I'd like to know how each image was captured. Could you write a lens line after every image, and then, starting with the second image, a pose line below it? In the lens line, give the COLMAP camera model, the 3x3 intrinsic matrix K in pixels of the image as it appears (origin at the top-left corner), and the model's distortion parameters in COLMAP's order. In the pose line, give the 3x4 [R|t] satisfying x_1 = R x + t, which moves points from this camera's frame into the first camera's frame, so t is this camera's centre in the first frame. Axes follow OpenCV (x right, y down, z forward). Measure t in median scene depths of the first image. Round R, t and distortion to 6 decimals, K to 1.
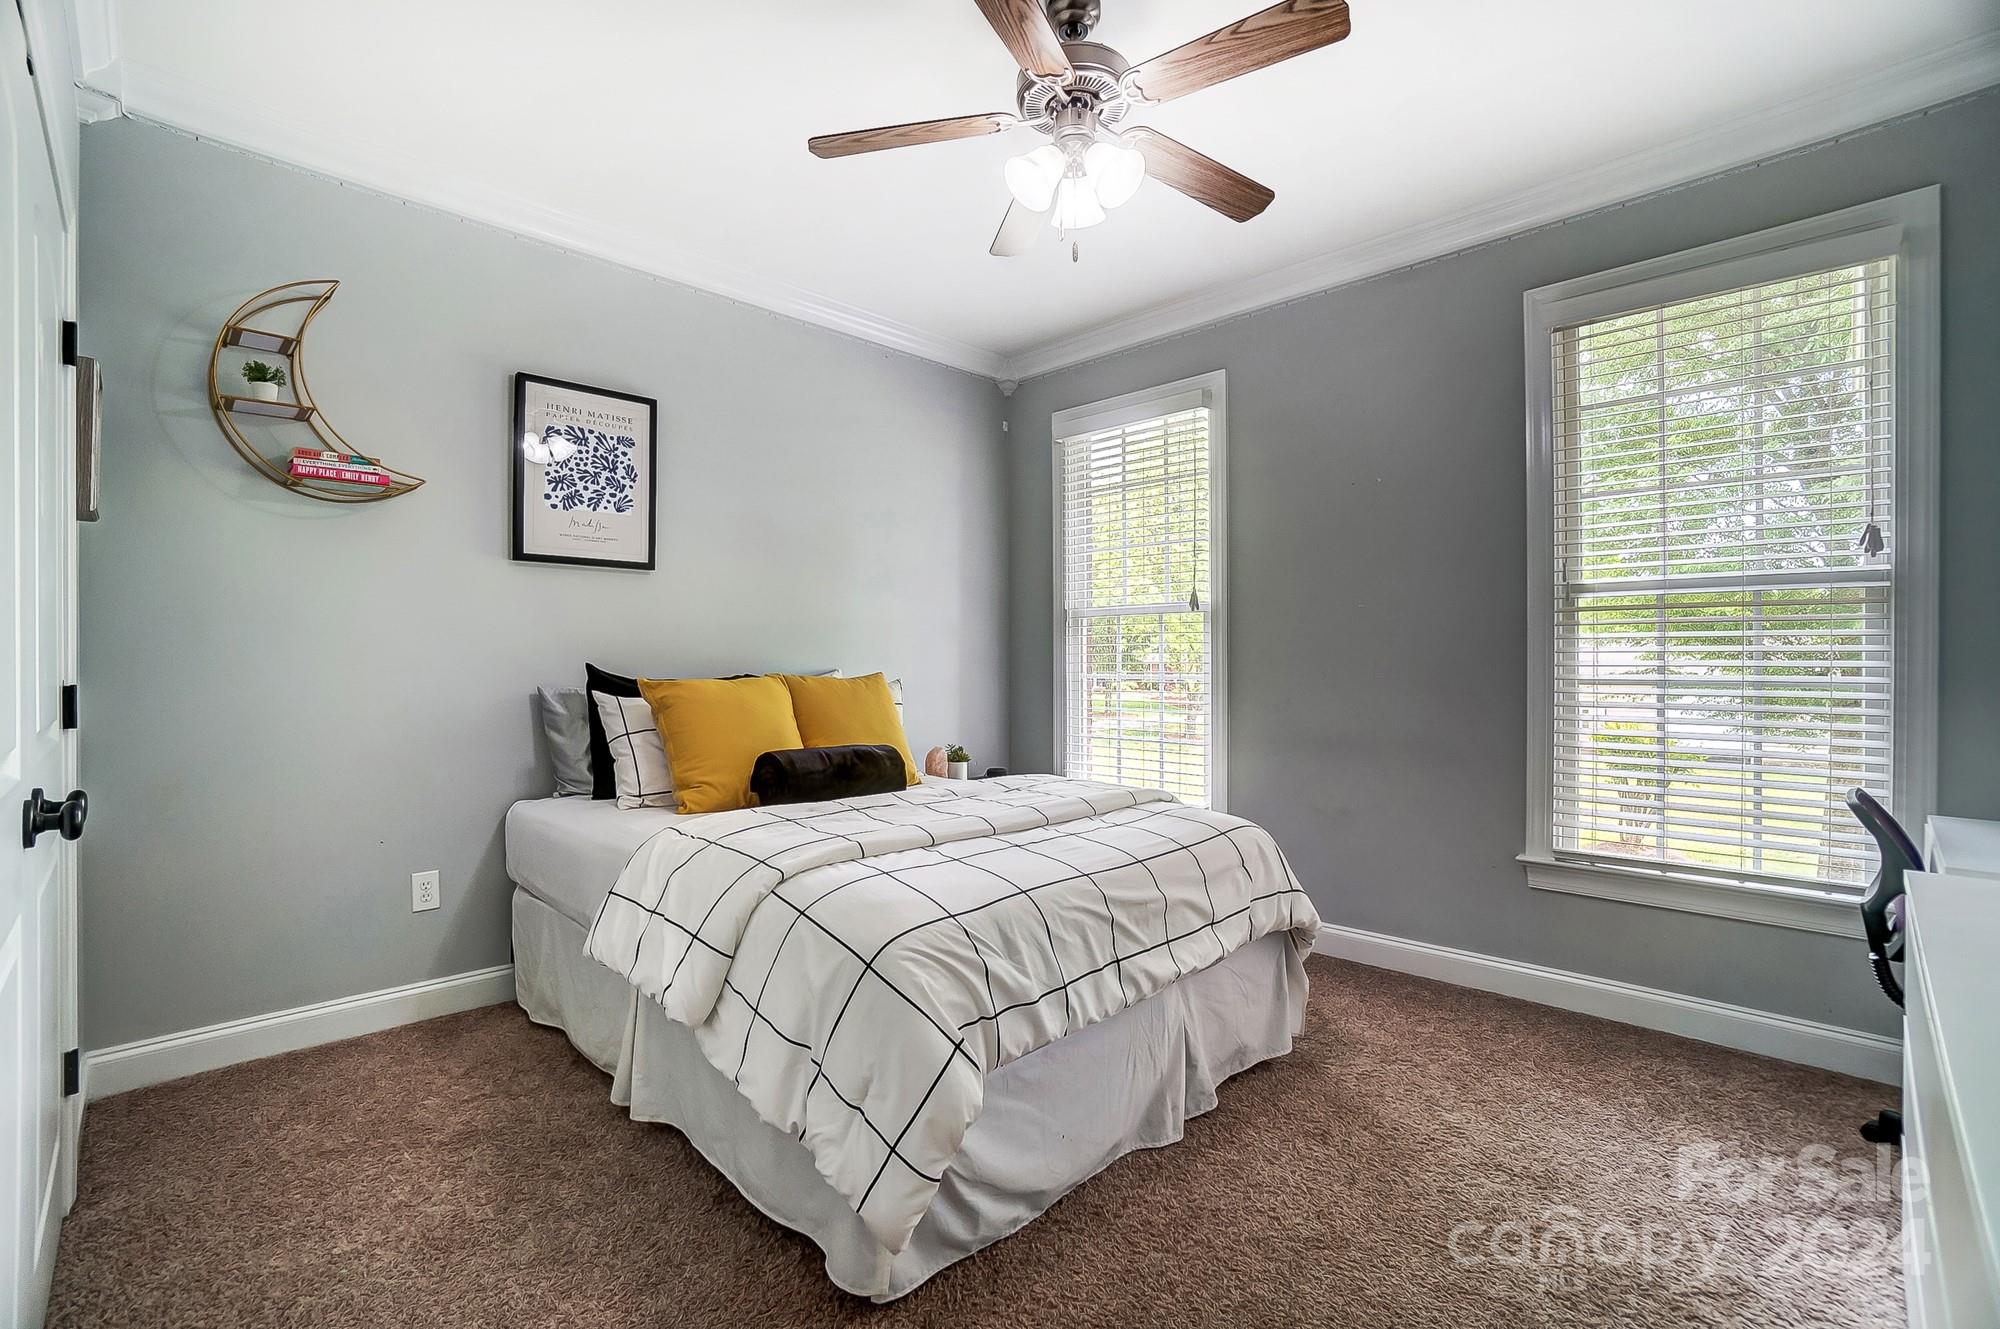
lens RADIAL K [[893.5, 0, 1001.9], [0, 893.5, 662.3], [0, 0, 1]] dist [-0.060238, 0.017899]
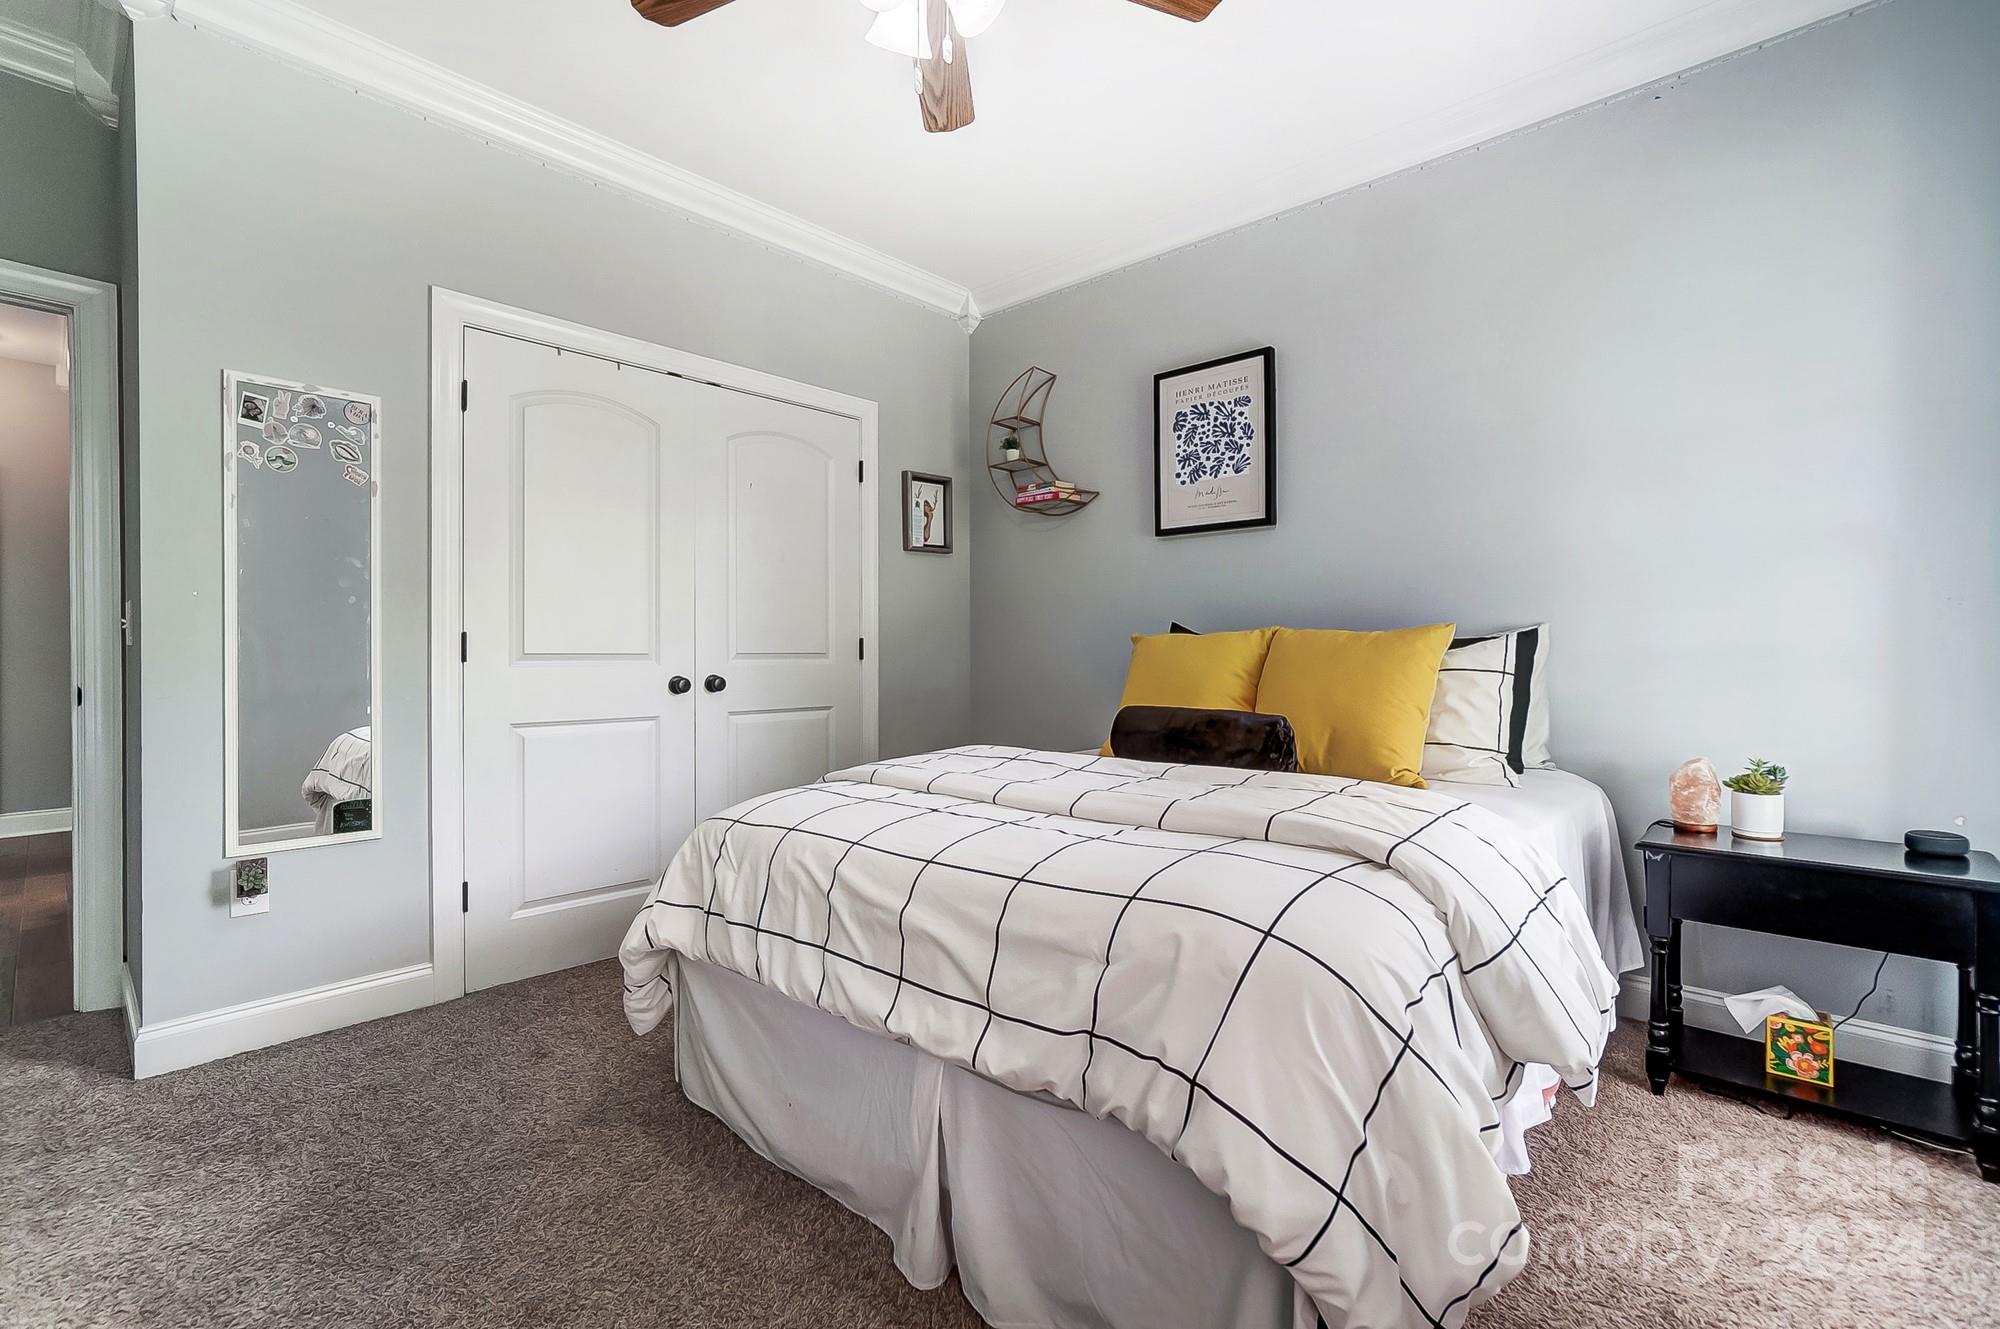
lens RADIAL K [[893.5, 0, 1002.8], [0, 893.5, 665.5], [0, 0, 1]] dist [-0.060238, 0.017899]
pose [[0.054348, 0.001677, -0.998521, 0.577873], [-0.003957, 0.999991, 0.001464, 0.050412], [0.998514, 0.003872, 0.054354, 0.693007]]
